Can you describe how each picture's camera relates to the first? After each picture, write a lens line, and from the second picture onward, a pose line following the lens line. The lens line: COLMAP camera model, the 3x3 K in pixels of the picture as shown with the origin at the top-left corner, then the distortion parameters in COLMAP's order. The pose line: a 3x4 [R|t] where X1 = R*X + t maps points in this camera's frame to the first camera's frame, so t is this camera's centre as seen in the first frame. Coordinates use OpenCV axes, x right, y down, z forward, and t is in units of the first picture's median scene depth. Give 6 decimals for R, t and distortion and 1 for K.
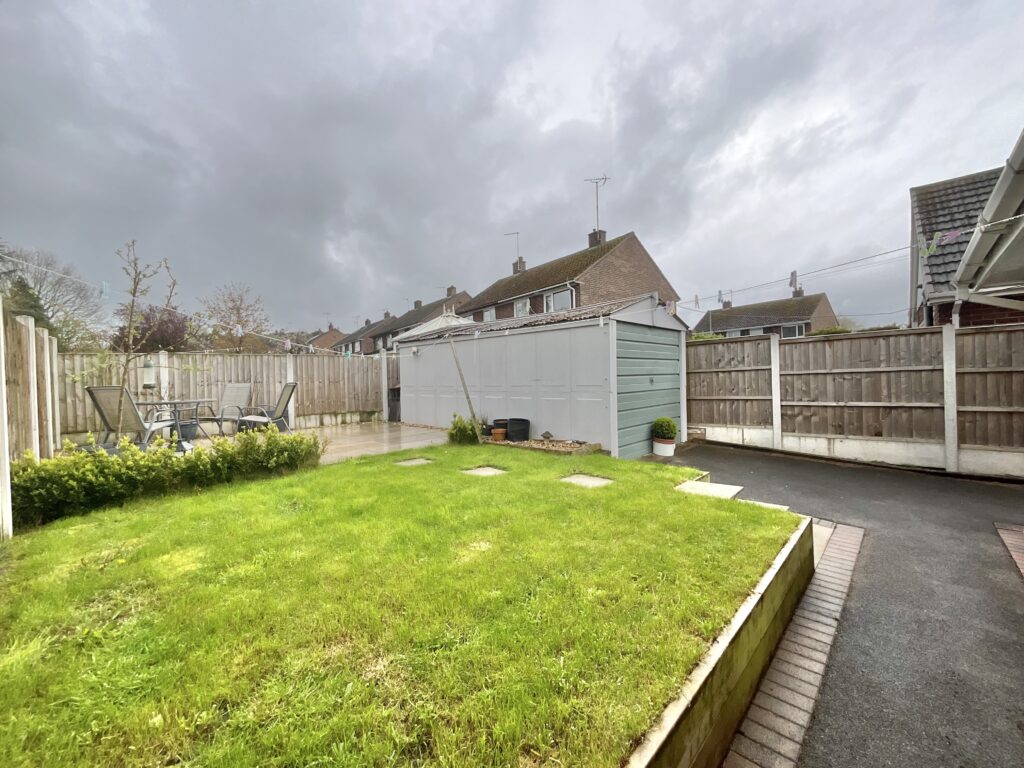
lens RADIAL K [[413.6, 0, 509.9], [0, 413.6, 382.6], [0, 0, 1]] dist [-0.001795, -0.000317]
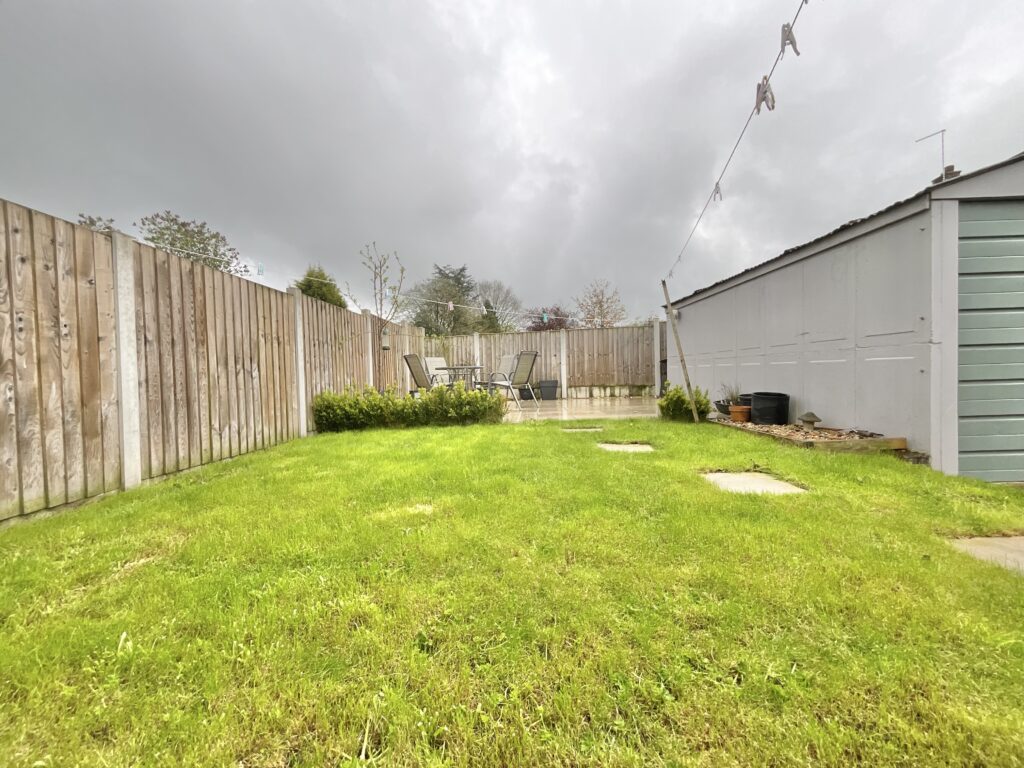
lens RADIAL K [[413.6, 0, 510.9], [0, 413.6, 384.4], [0, 0, 1]] dist [-0.001795, -0.000317]
pose [[0.670323, 0.022845, -0.741717, 0.204059], [0.005207, 0.999357, 0.035486, 0.040518], [0.742051, -0.027649, 0.669773, 0.192308]]
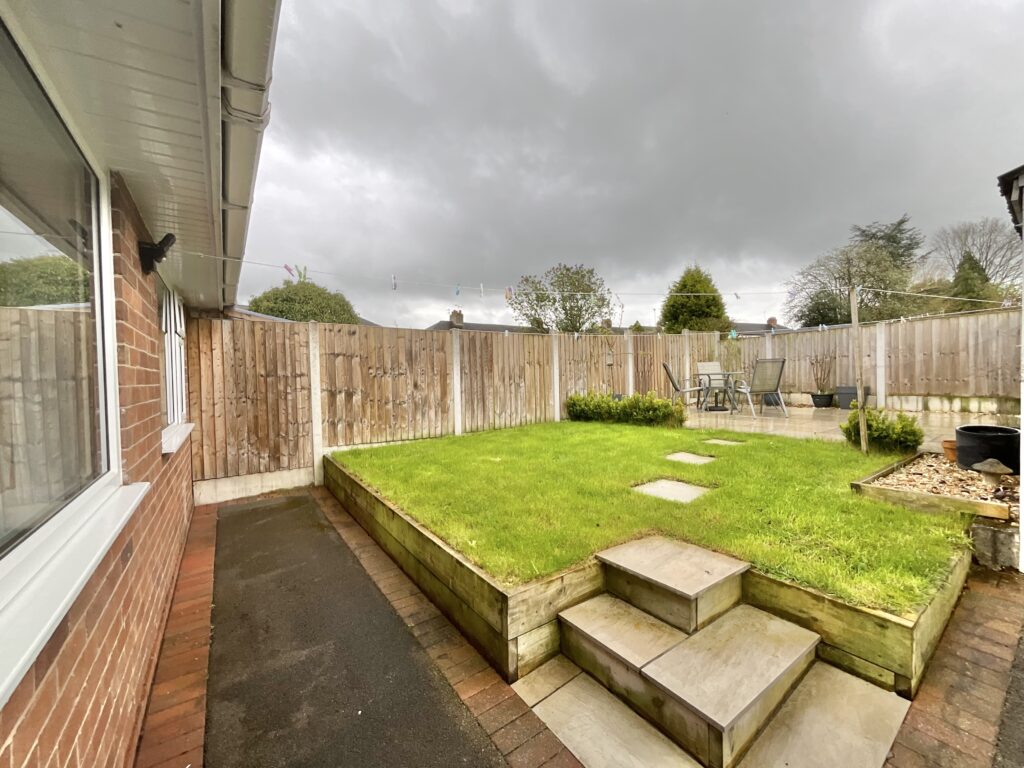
lens RADIAL K [[413.6, 0, 512.8], [0, 413.6, 380.5], [0, 0, 1]] dist [-0.001795, -0.000317]
pose [[-0.186118, 0.045143, -0.981490, 0.525372], [0.025587, 0.998828, 0.041088, -0.003914], [0.982194, -0.017466, -0.187055, 0.453081]]
